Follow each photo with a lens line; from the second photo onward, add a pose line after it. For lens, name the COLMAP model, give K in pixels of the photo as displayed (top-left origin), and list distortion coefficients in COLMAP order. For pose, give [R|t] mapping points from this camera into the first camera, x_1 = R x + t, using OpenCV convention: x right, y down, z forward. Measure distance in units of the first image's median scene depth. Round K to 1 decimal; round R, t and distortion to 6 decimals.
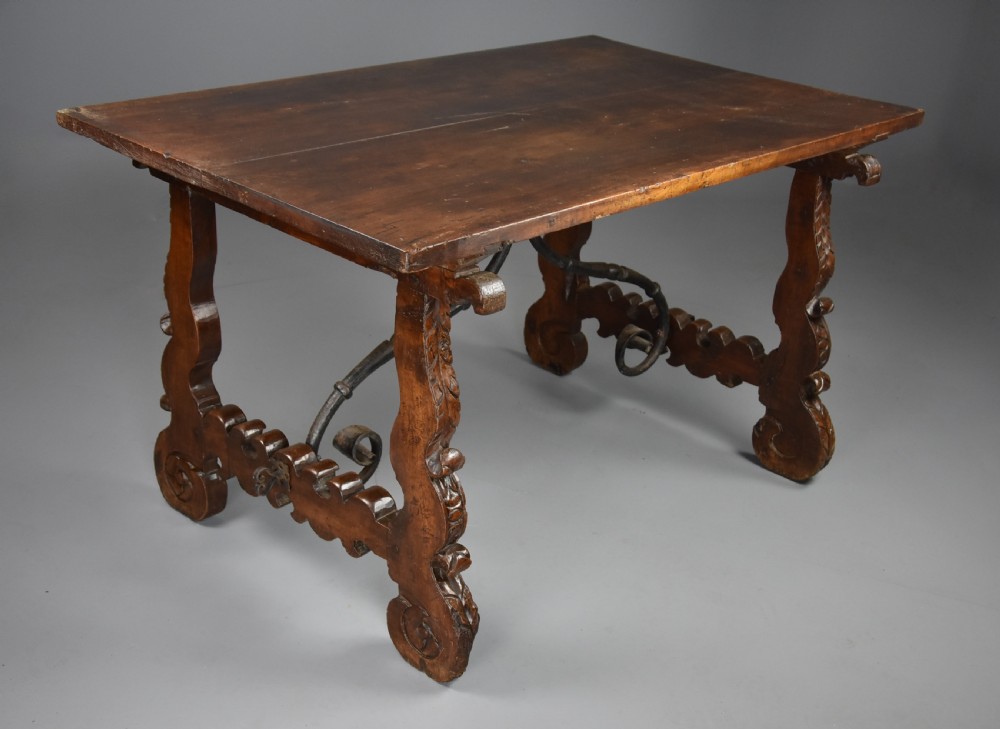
lens RADIAL K [[1319.1, 0, 524.1], [0, 1319.1, 391.8], [0, 0, 1]] dist [-0.017692, 0.090817]
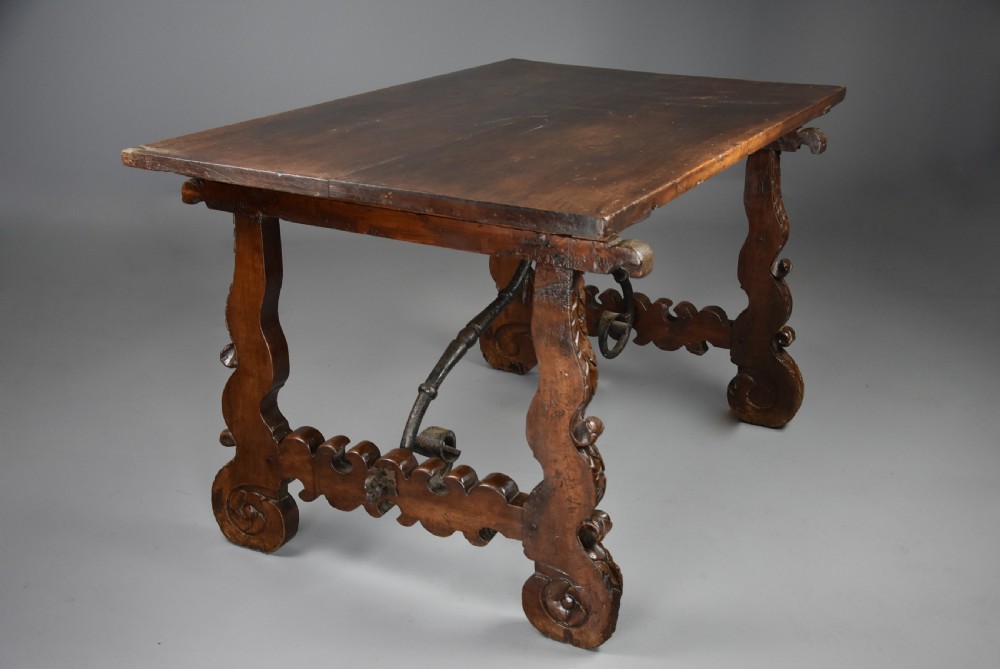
lens RADIAL K [[1214.3, 0, 512.7], [0, 1214.3, 349.5], [0, 0, 1]] dist [0.008406, 0.006428]
pose [[0.962767, -0.141615, 0.230272, -0.275608], [0.157898, 0.985989, -0.053801, 0.026759], [-0.219427, 0.088157, 0.971638, 0.055340]]
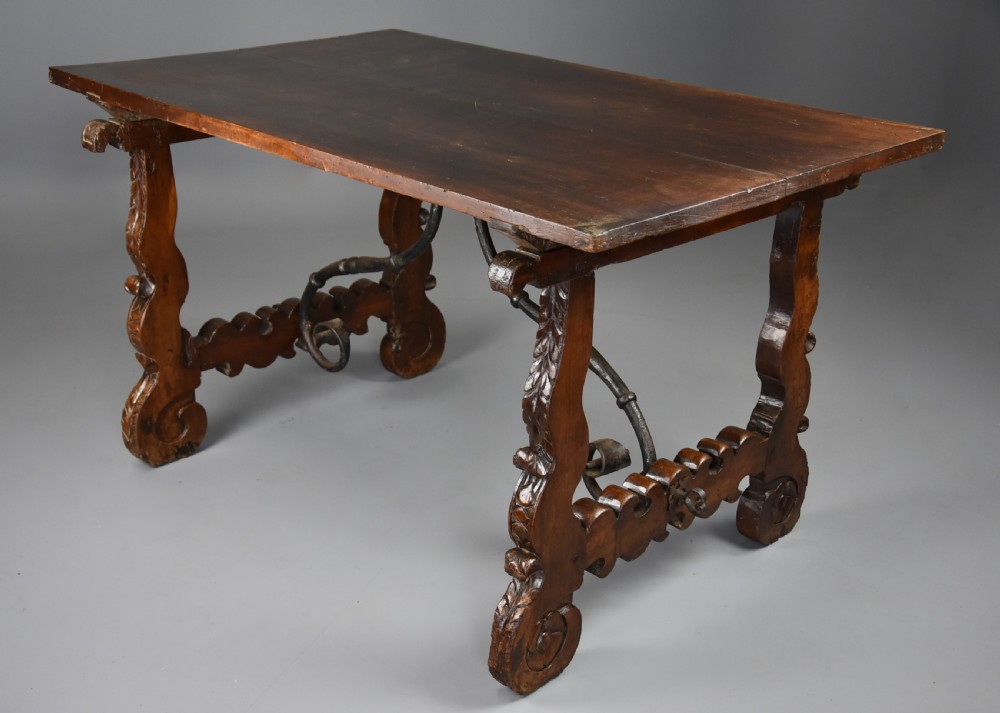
lens RADIAL K [[1357.4, 0, 500.0], [0, 1357.4, 356.5], [0, 0, 1]] dist [0.008036, 0.027777]
pose [[0.033737, -0.434145, 0.900211, -0.983020], [0.410817, 0.827135, 0.383506, -0.430652], [-0.911093, 0.356884, 0.206260, 0.831123]]
